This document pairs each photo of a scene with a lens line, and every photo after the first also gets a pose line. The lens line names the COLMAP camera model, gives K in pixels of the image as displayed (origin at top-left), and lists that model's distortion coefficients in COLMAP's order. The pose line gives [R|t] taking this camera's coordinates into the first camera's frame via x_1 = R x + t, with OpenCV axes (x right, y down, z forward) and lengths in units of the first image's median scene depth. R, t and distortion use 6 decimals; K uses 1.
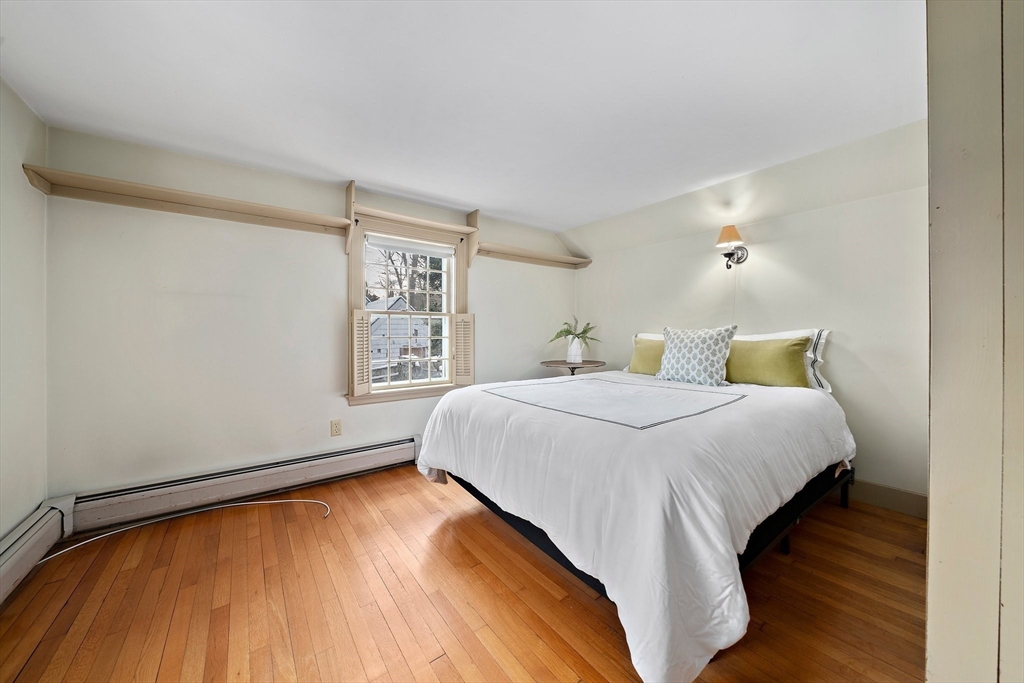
lens RADIAL K [[359.5, 0, 517.5], [0, 359.5, 328.4], [0, 0, 1]] dist [-0.006576, 0.000111]
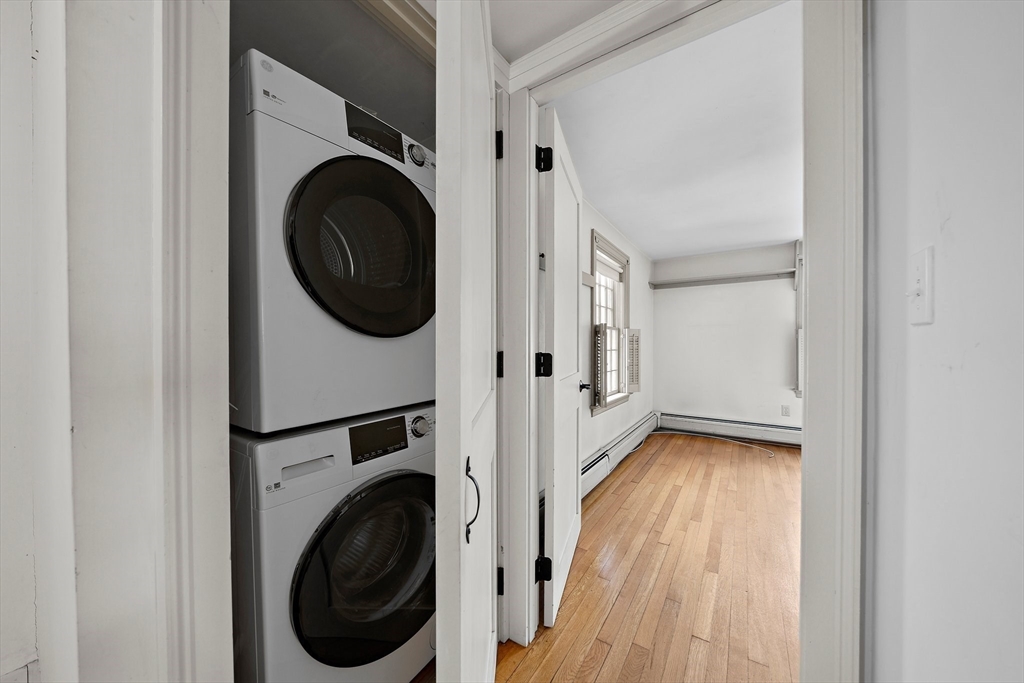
lens RADIAL K [[350.3, 0, 512.0], [0, 350.3, 341.5], [0, 0, 1]] dist [-0.004693, 0.000062]
pose [[0.322375, 0.000306, -0.946612, 0.662436], [-0.001944, 0.999998, -0.000339, -0.002300], [0.946610, 0.001950, 0.322374, -0.706694]]
